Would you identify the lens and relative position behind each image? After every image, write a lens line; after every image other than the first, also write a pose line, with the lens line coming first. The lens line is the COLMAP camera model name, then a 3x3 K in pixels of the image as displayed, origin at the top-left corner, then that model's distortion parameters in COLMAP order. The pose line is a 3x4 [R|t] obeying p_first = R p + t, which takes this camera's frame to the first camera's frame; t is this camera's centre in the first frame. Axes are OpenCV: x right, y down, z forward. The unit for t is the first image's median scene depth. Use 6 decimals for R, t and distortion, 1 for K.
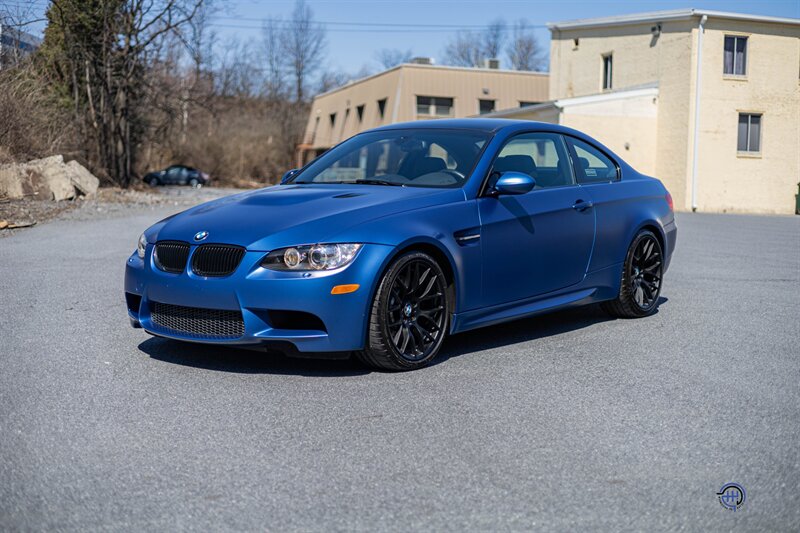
lens RADIAL K [[1119.5, 0, 404.5], [0, 1119.5, 269.1], [0, 0, 1]] dist [0.021431, 0.000000]
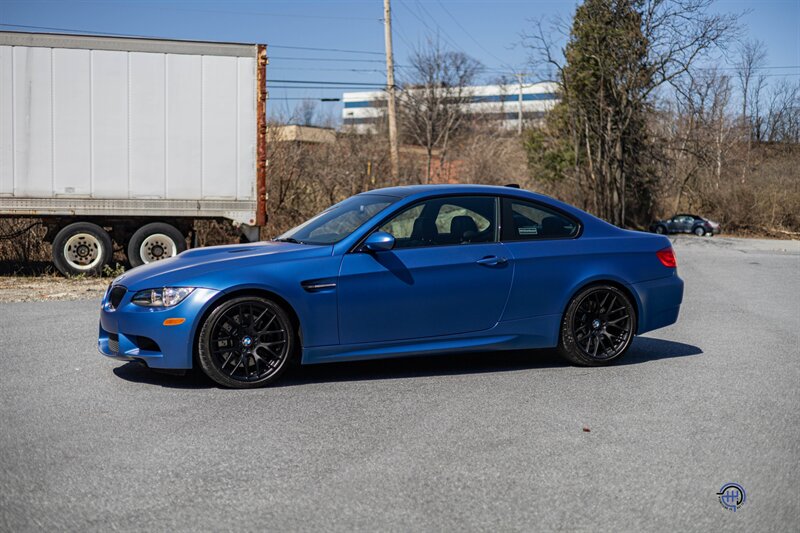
lens RADIAL K [[1119.5, 0, 400.1], [0, 1119.5, 264.5], [0, 0, 1]] dist [0.021431, 0.000000]
pose [[0.875268, 0.016065, -0.483371, 0.111146], [-0.038346, 0.998607, -0.036247, -0.001626], [0.482115, 0.050262, 0.874665, -0.004354]]
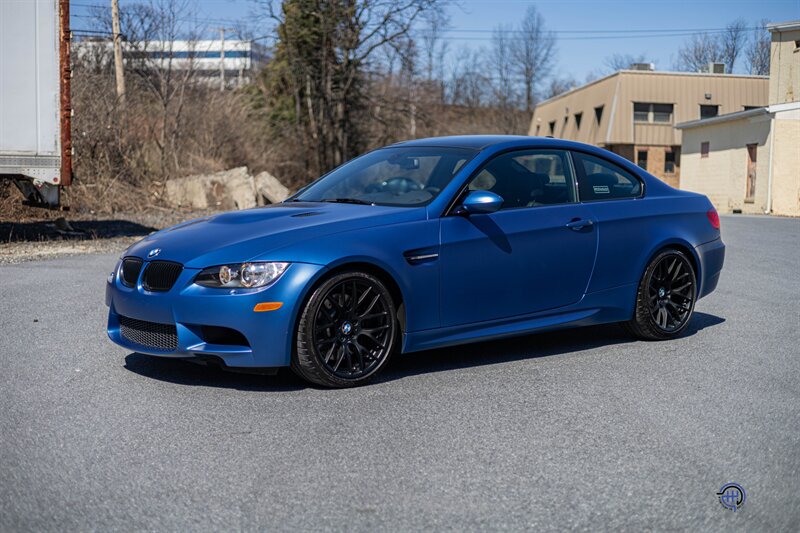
lens RADIAL K [[1119.5, 0, 401.1], [0, 1119.5, 268.2], [0, 0, 1]] dist [0.021431, 0.000000]
pose [[0.976849, 0.014803, -0.213418, 0.038635], [-0.016408, 0.999849, -0.005747, -0.001838], [0.213301, 0.009116, 0.976944, 0.003022]]
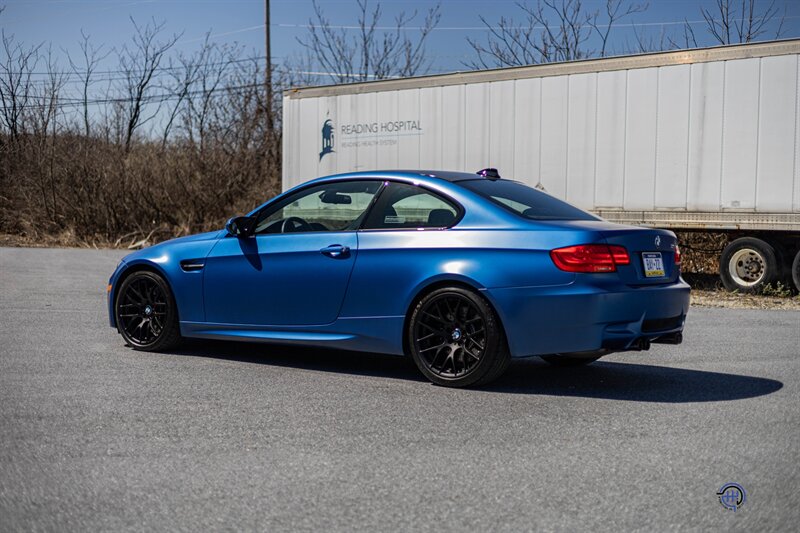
lens RADIAL K [[1119.5, 0, 401.0], [0, 1119.5, 264.8], [0, 0, 1]] dist [0.021431, 0.000000]
pose [[0.037419, 0.021718, -0.999064, 0.213578], [-0.111138, 0.993652, 0.017438, -0.012263], [0.993100, 0.110381, 0.039595, 0.183093]]
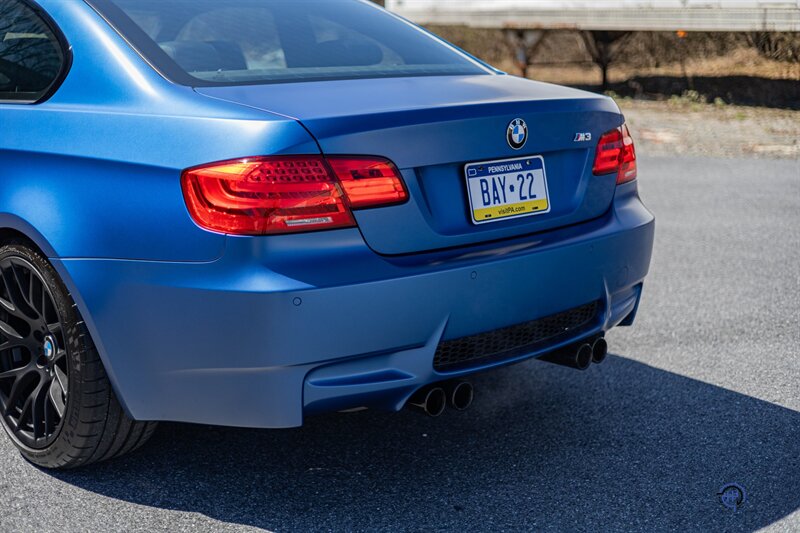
lens RADIAL K [[1119.5, 0, 399.7], [0, 1119.5, 265.9], [0, 0, 1]] dist [0.021431, 0.000000]
pose [[-0.167384, 0.198118, -0.965780, 0.110592], [-0.091964, 0.972192, 0.215372, -0.023664], [0.981593, 0.124867, -0.144509, 0.233581]]
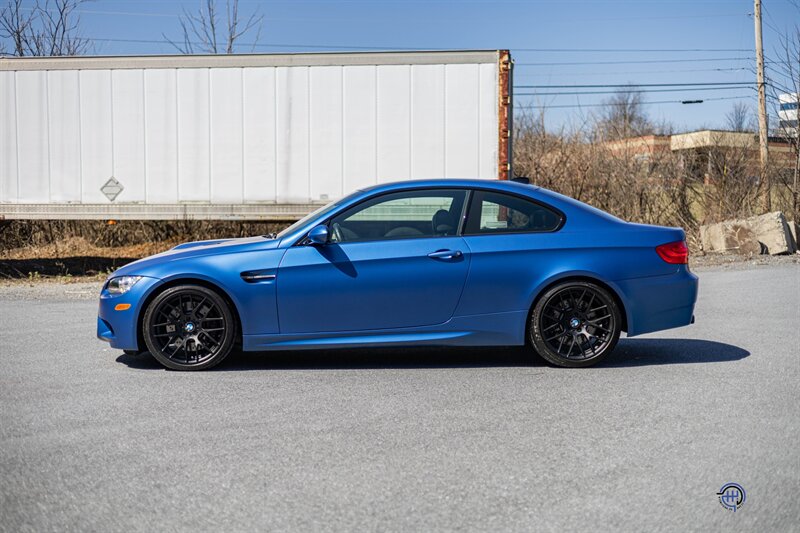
lens RADIAL K [[1119.5, 0, 398.6], [0, 1119.5, 264.1], [0, 0, 1]] dist [0.021431, 0.000000]
pose [[0.624003, 0.016331, -0.781251, 0.177654], [-0.059146, 0.997901, -0.026382, -0.002816], [0.779180, 0.062670, 0.623659, 0.049775]]
